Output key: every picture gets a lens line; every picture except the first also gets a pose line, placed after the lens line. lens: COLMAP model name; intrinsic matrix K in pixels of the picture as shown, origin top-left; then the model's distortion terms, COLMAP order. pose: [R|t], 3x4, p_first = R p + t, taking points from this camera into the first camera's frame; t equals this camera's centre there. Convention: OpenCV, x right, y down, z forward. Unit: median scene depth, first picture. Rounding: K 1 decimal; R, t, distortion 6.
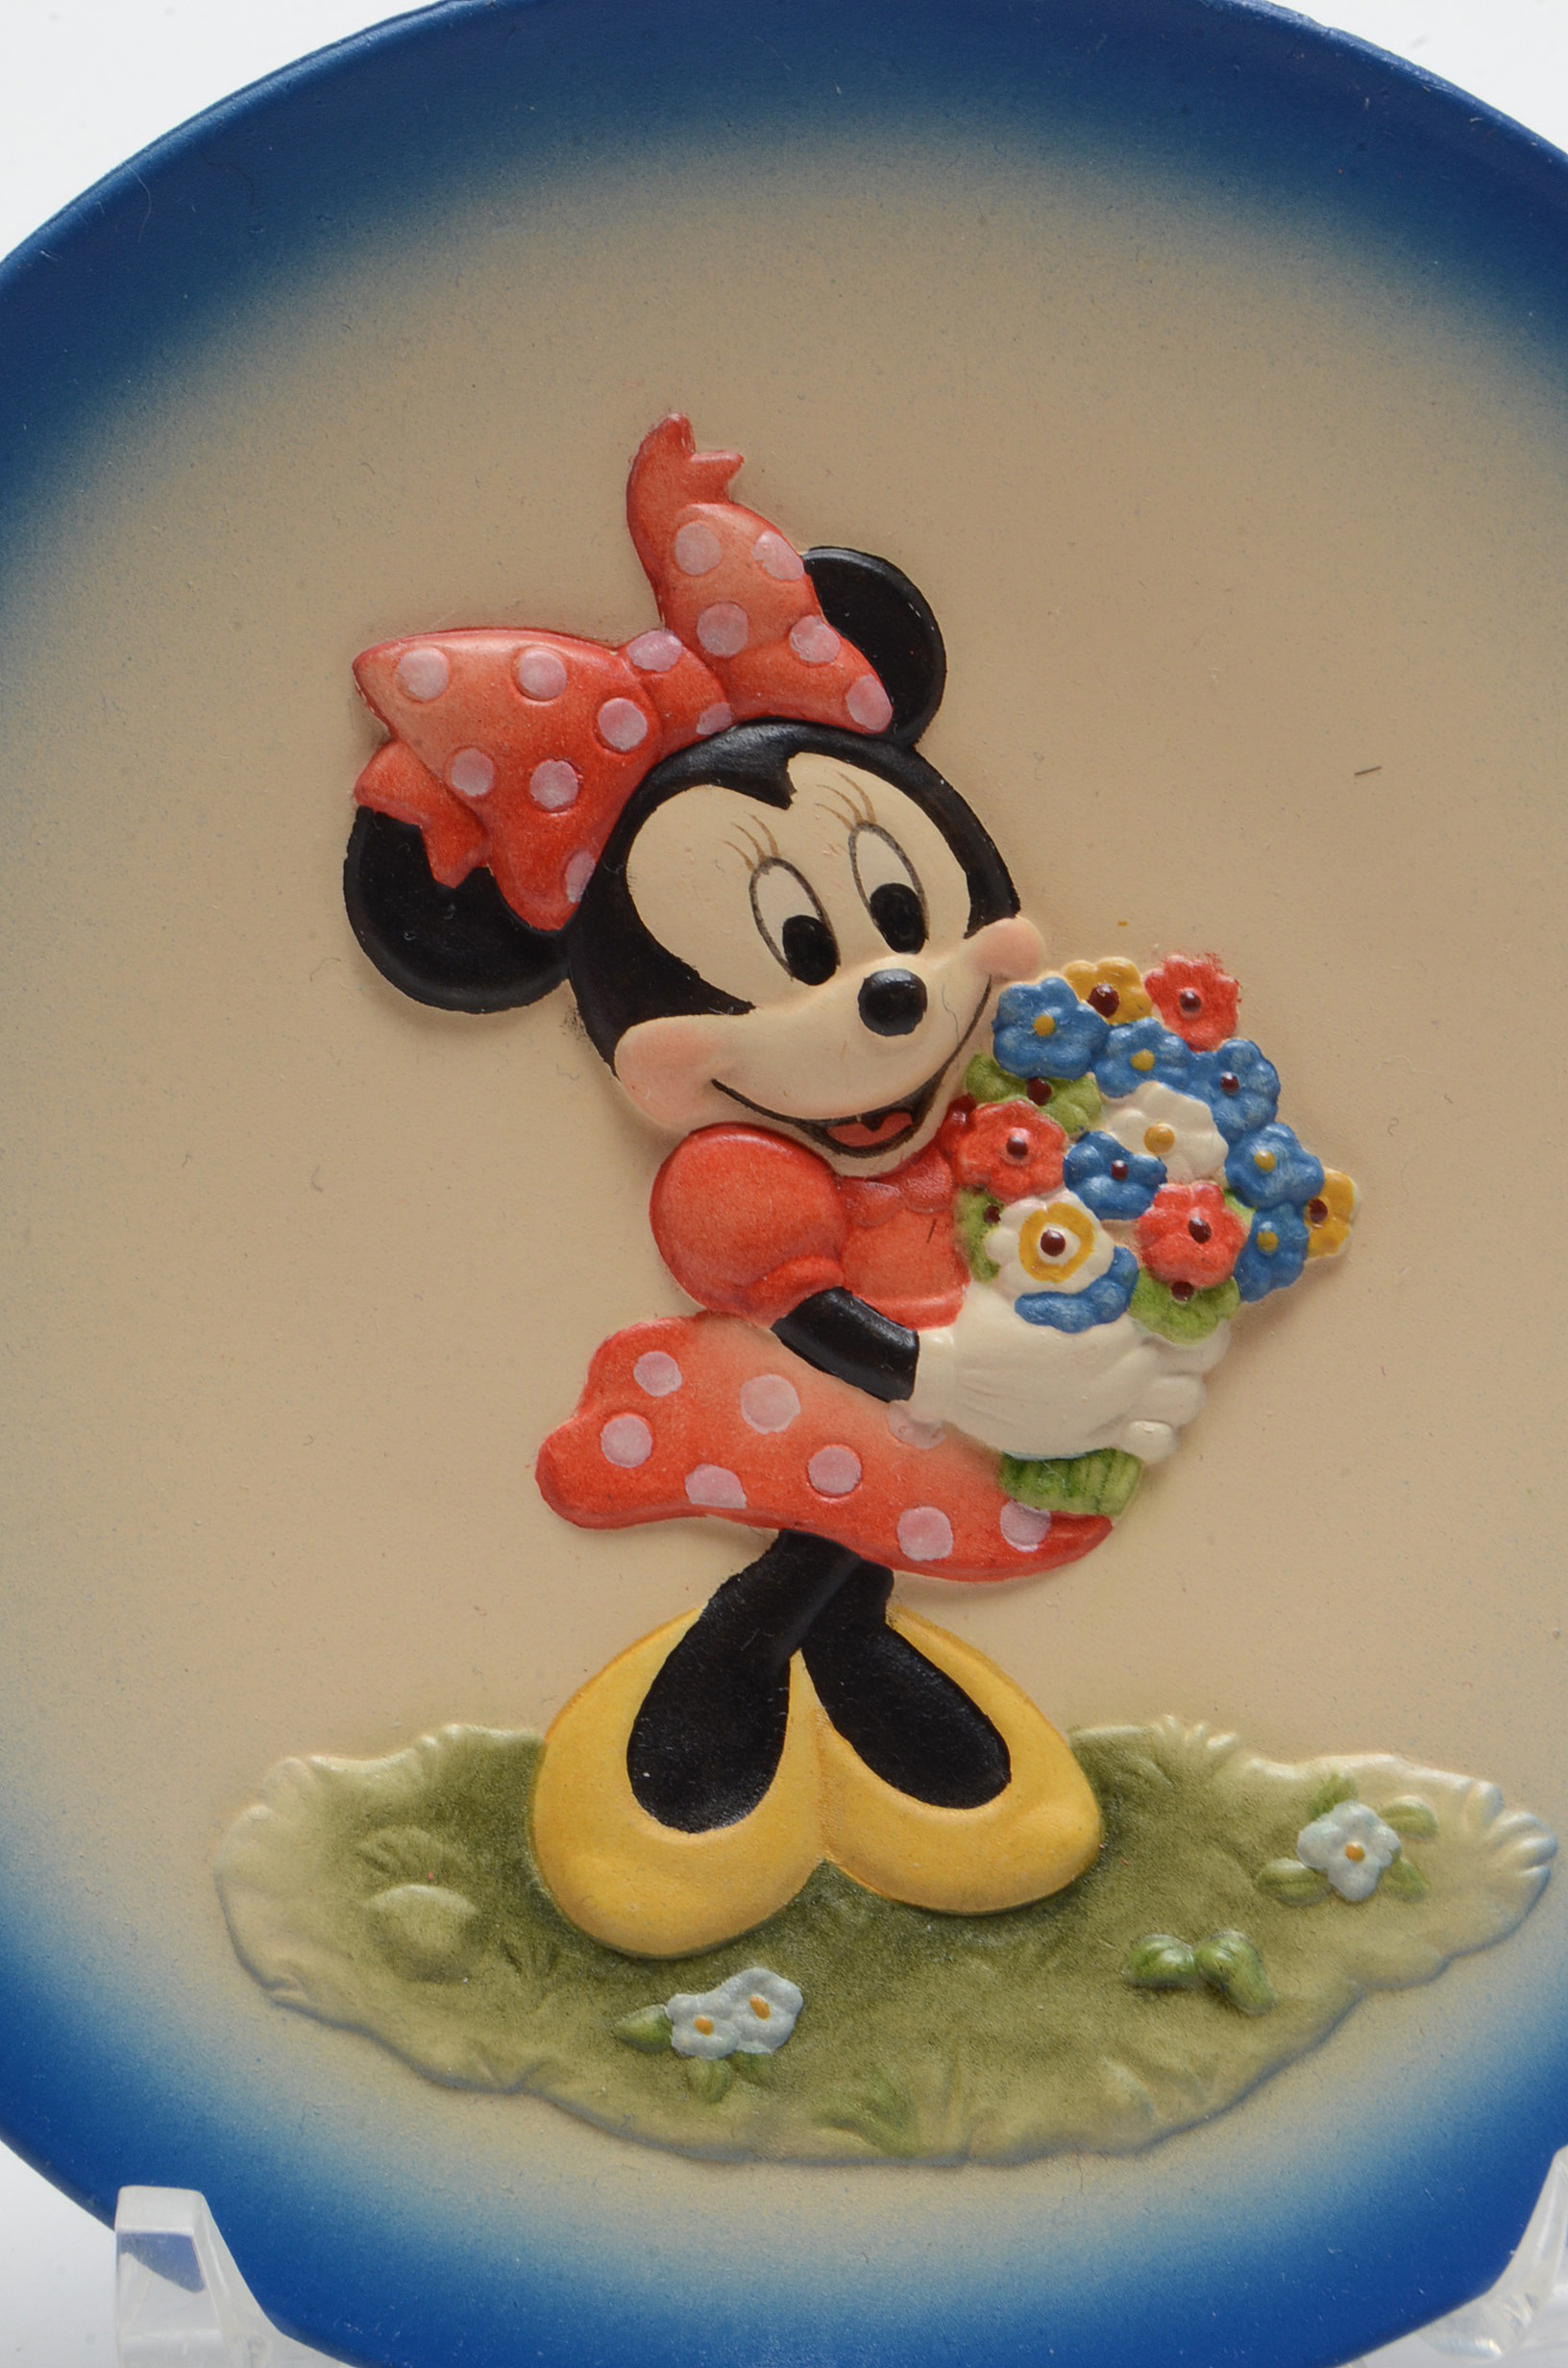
lens RADIAL K [[5516.8, 0, 773.7], [0, 5516.8, 1189.0], [0, 0, 1]] dist [-0.094921, 0.000000]
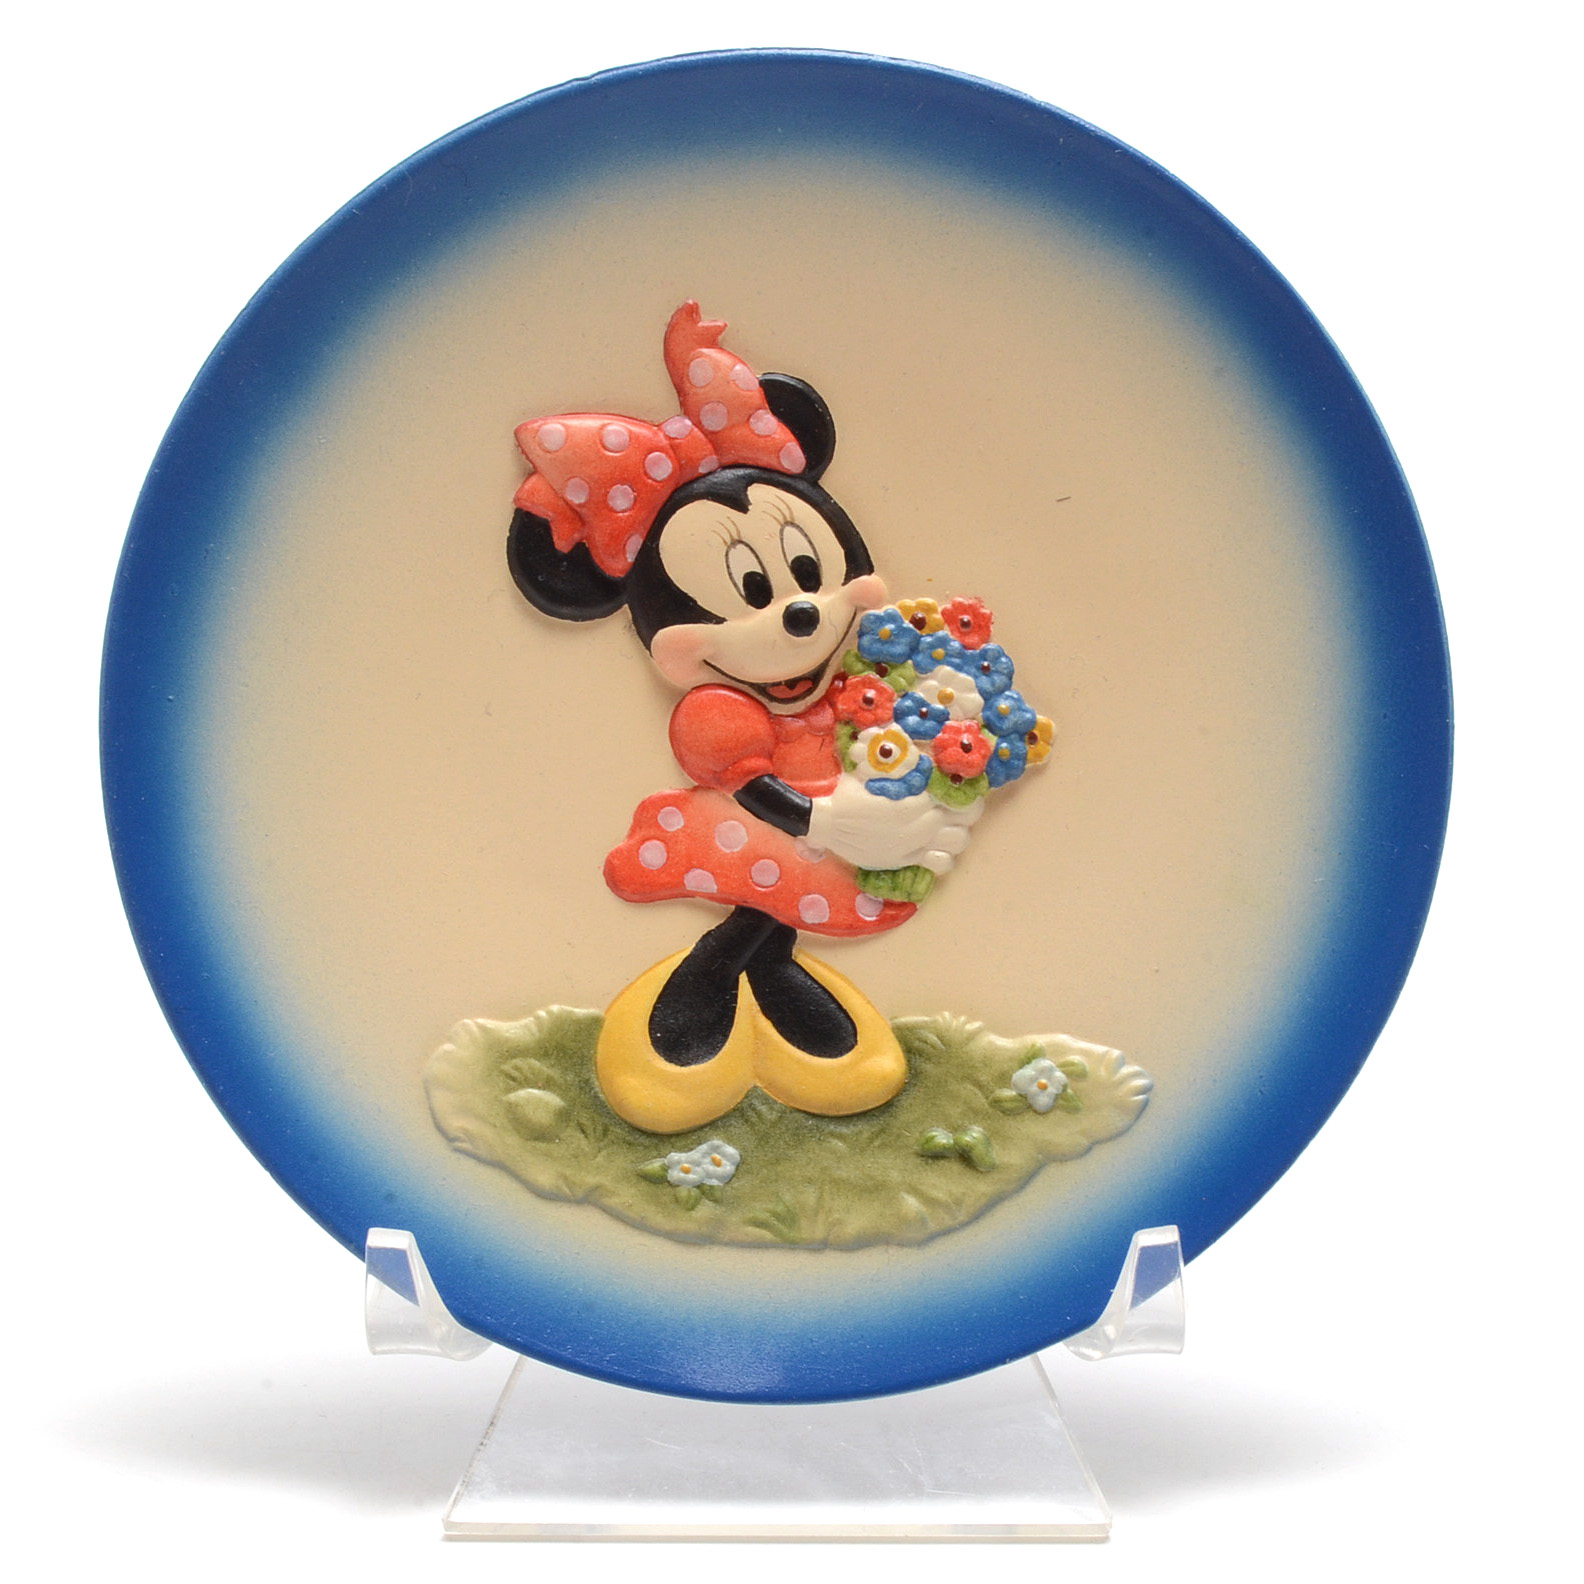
lens RADIAL K [[6946.6, 0, 793.6], [0, 6946.6, 791.1], [0, 0, 1]] dist [-0.132156, 0.000000]
pose [[0.998611, 0.020302, -0.048610, 0.133150], [-0.022687, 0.998540, -0.049016, 0.137718], [0.047544, 0.050051, 0.997614, -1.317569]]
